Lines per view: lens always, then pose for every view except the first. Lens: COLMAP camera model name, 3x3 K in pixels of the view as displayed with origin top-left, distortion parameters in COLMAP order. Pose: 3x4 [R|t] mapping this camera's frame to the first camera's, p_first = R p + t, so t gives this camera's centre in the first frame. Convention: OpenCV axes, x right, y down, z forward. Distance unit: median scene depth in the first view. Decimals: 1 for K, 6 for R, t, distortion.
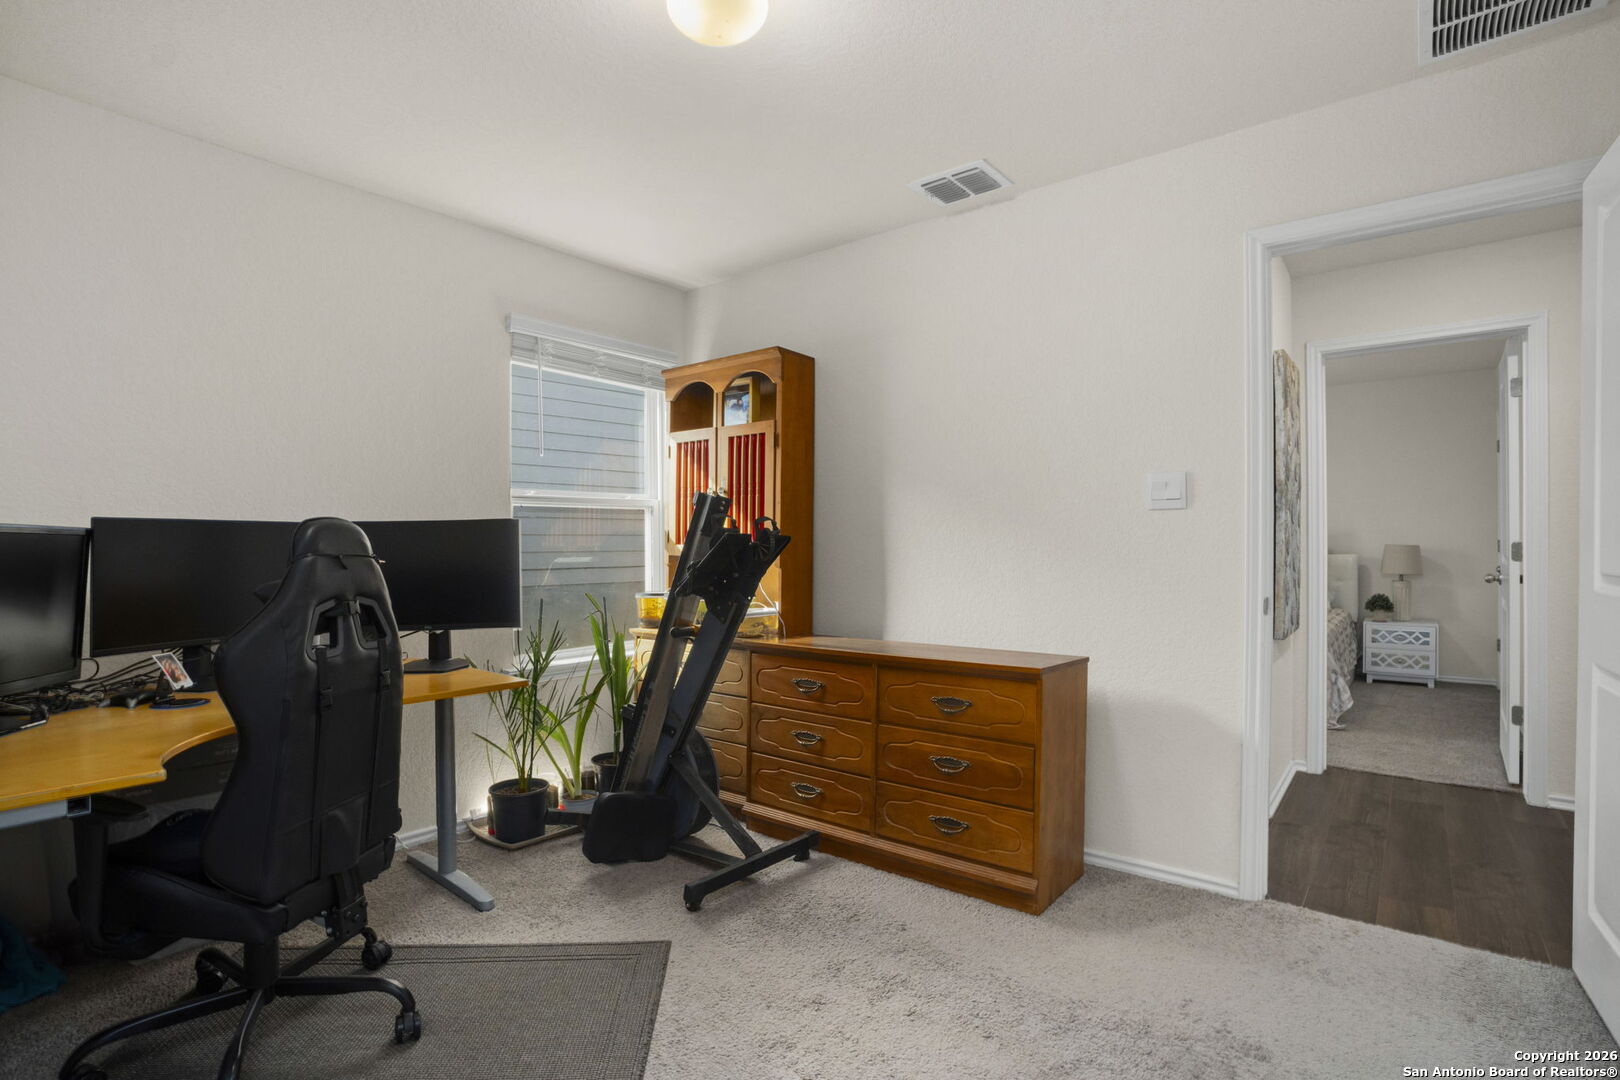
lens RADIAL K [[794.2, 0, 813.8], [0, 794.2, 547.5], [0, 0, 1]] dist [-0.079504, 0.030474]
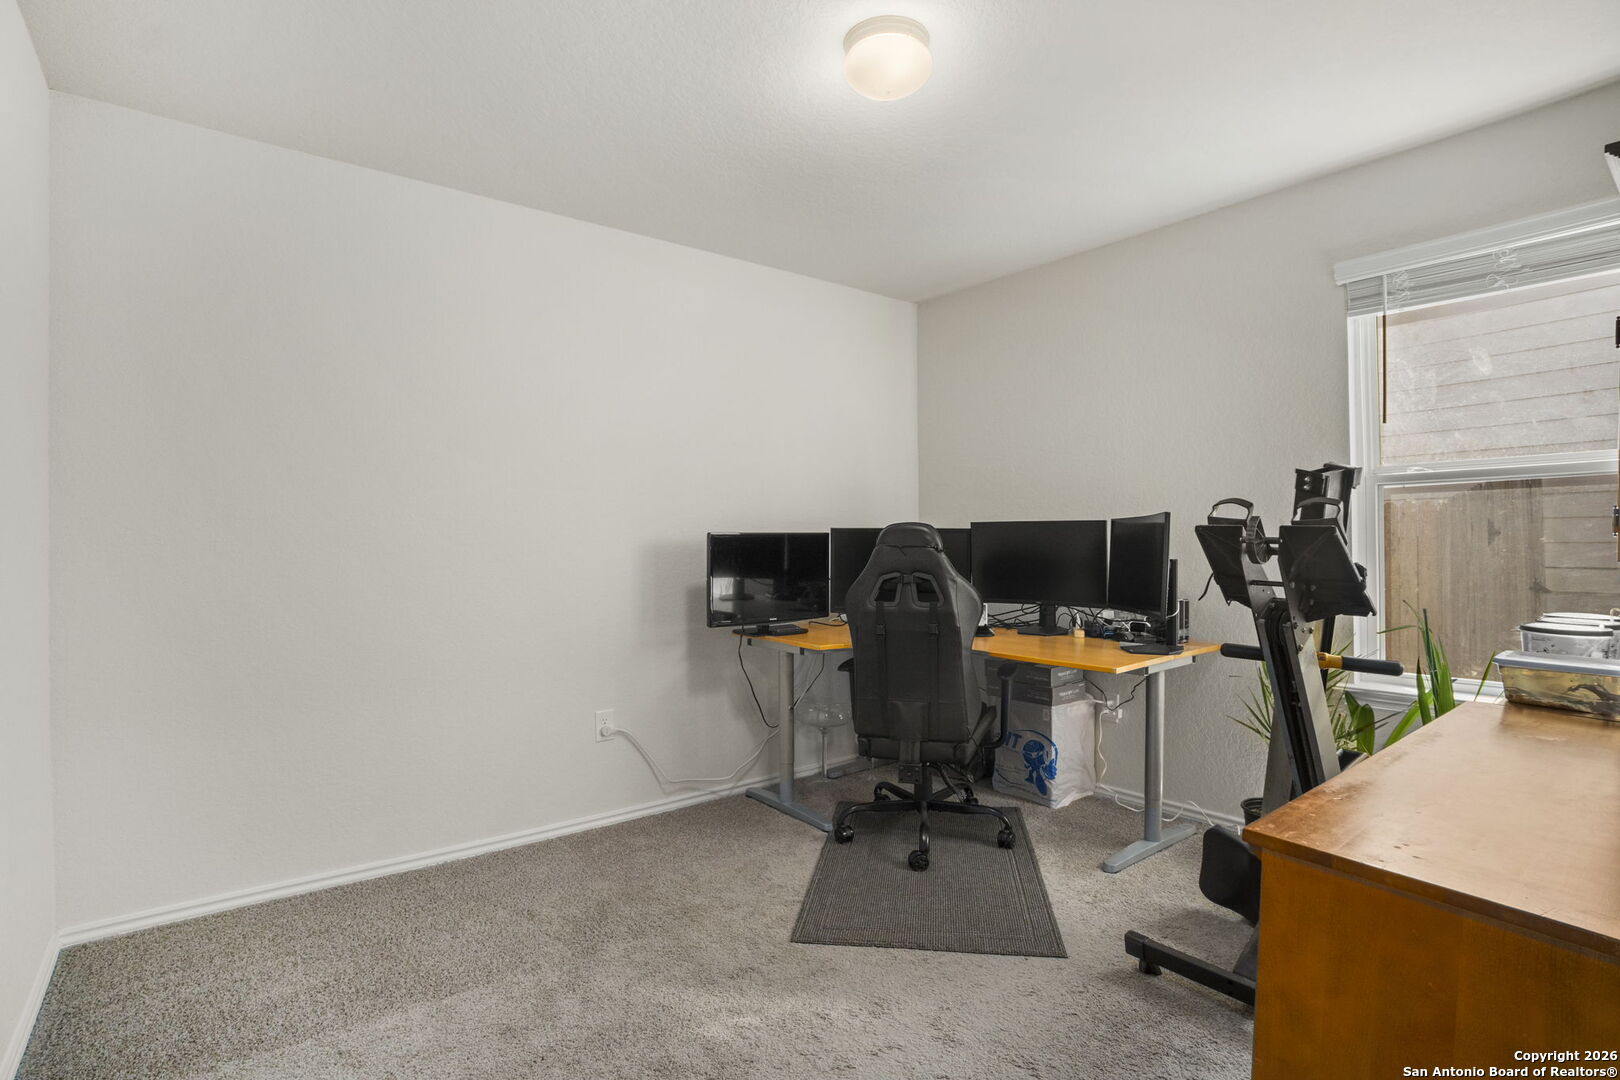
lens RADIAL K [[794.2, 0, 813.8], [0, 794.2, 547.5], [0, 0, 1]] dist [-0.079504, 0.030474]
pose [[-0.237897, 0.001111, -0.971290, 0.695776], [0.000537, 0.999999, 0.001012, 0.007872], [0.971290, -0.000281, -0.237897, 0.805557]]
